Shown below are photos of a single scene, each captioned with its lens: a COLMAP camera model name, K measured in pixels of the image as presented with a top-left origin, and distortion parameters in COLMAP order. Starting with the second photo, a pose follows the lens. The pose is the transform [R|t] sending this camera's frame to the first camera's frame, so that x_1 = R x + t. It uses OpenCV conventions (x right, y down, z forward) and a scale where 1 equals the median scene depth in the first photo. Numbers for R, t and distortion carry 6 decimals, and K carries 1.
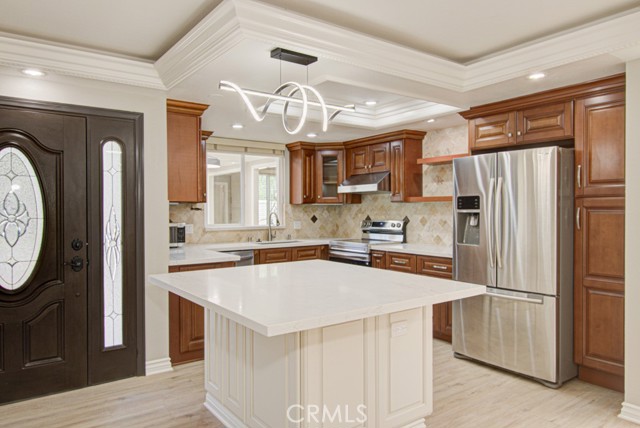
lens RADIAL K [[444.2, 0, 318.5], [0, 444.2, 210.8], [0, 0, 1]] dist [0.039743, -0.042483]
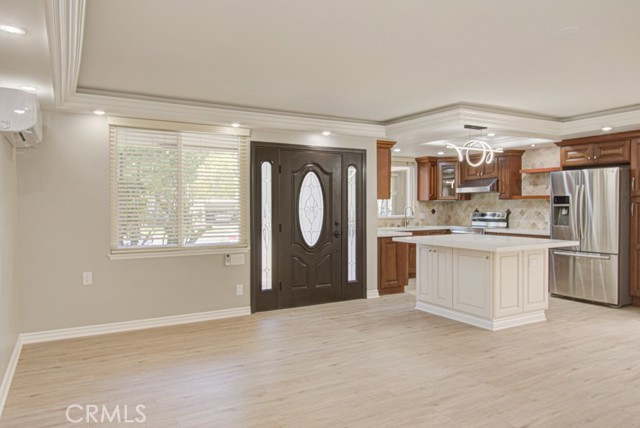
lens RADIAL K [[444.2, 0, 318.8], [0, 444.2, 209.7], [0, 0, 1]] dist [0.039743, -0.042483]
pose [[0.993565, 0.001125, -0.113259, -0.296568], [-0.000276, 0.999972, 0.007511, 0.004069], [0.113264, -0.007431, 0.993537, -0.596387]]
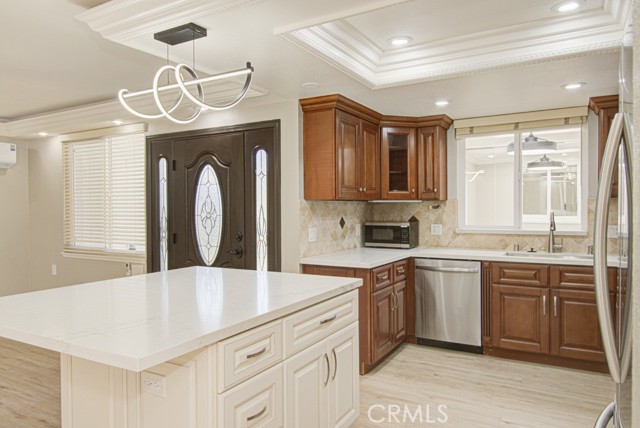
lens RADIAL K [[444.2, 0, 320.4], [0, 444.2, 216.9], [0, 0, 1]] dist [0.039743, -0.042483]
pose [[0.410705, 0.018539, -0.911580, 0.497430], [0.002104, 0.999771, 0.021280, -0.004237], [0.911766, -0.010657, 0.410572, 0.507395]]
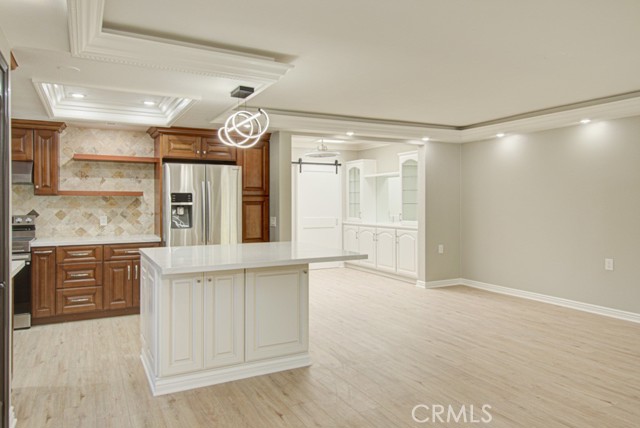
lens RADIAL K [[444.2, 0, 322.0], [0, 444.2, 202.1], [0, 0, 1]] dist [0.039743, -0.042483]
pose [[0.140248, 0.003610, 0.990110, -0.795945], [0.004357, 0.999981, -0.004263, 0.002175], [-0.990107, 0.004912, 0.140230, 0.321181]]
